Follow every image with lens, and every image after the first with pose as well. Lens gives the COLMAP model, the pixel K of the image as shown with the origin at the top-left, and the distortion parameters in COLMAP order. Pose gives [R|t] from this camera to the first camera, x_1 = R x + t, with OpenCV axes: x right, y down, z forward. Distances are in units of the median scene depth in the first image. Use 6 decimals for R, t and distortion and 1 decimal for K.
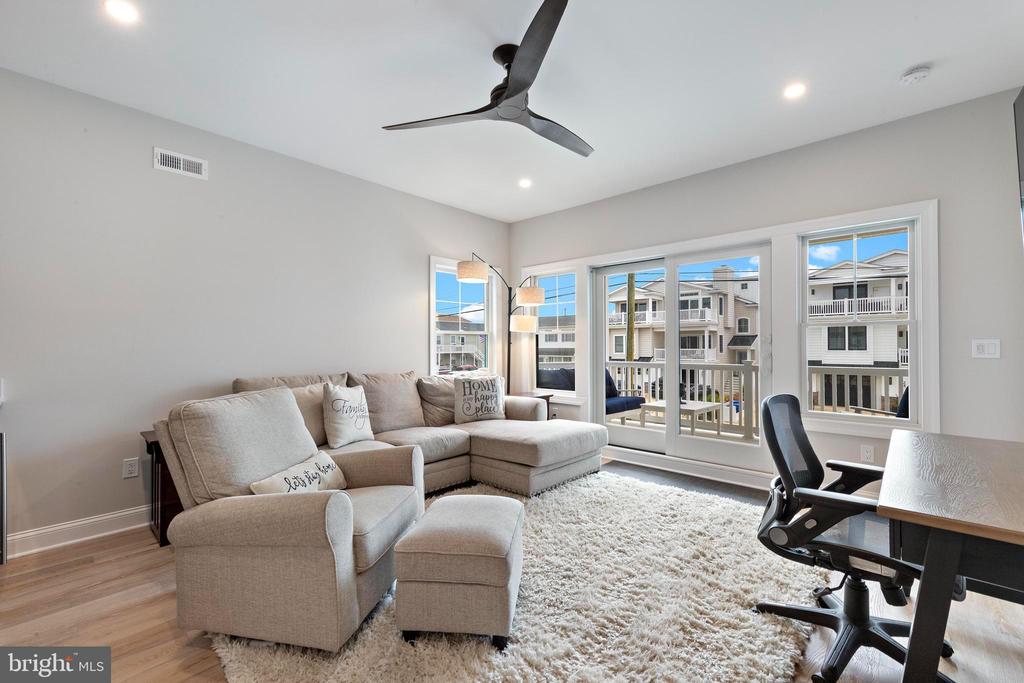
lens RADIAL K [[429.3, 0, 517.2], [0, 429.3, 345.3], [0, 0, 1]] dist [-0.004725, 0.000069]
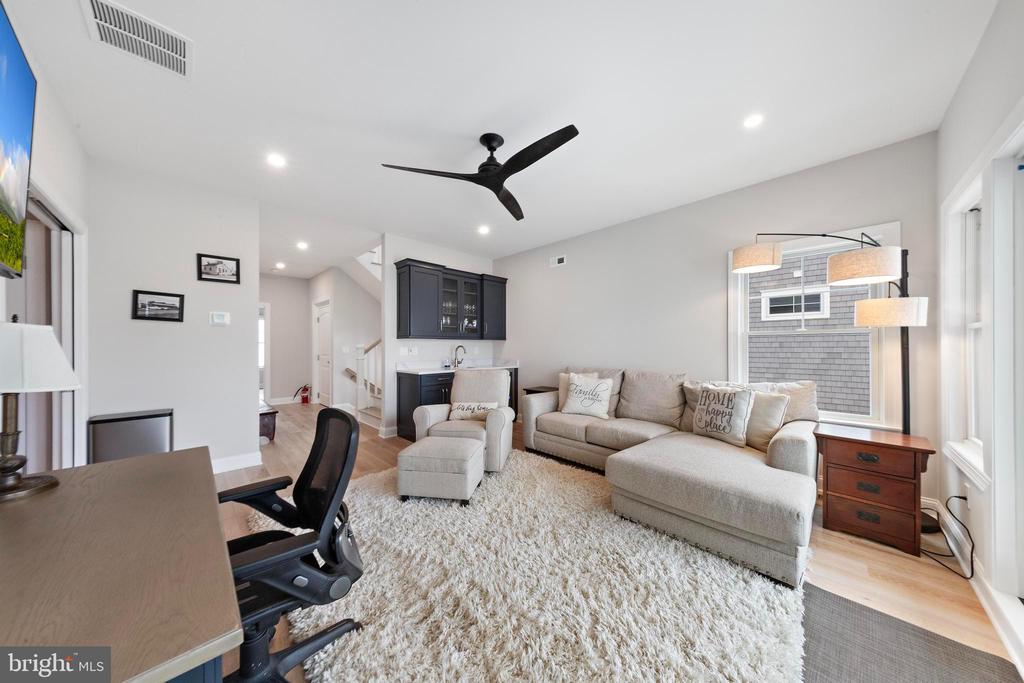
lens RADIAL K [[324.4, 0, 509.3], [0, 324.4, 343.6], [0, 0, 1]] dist [0.000631, -0.000515]
pose [[-0.060011, 0.000225, -0.998198, 0.590231], [-0.004475, 0.999990, 0.000494, -0.011062], [0.998188, 0.004497, -0.060009, 0.644268]]
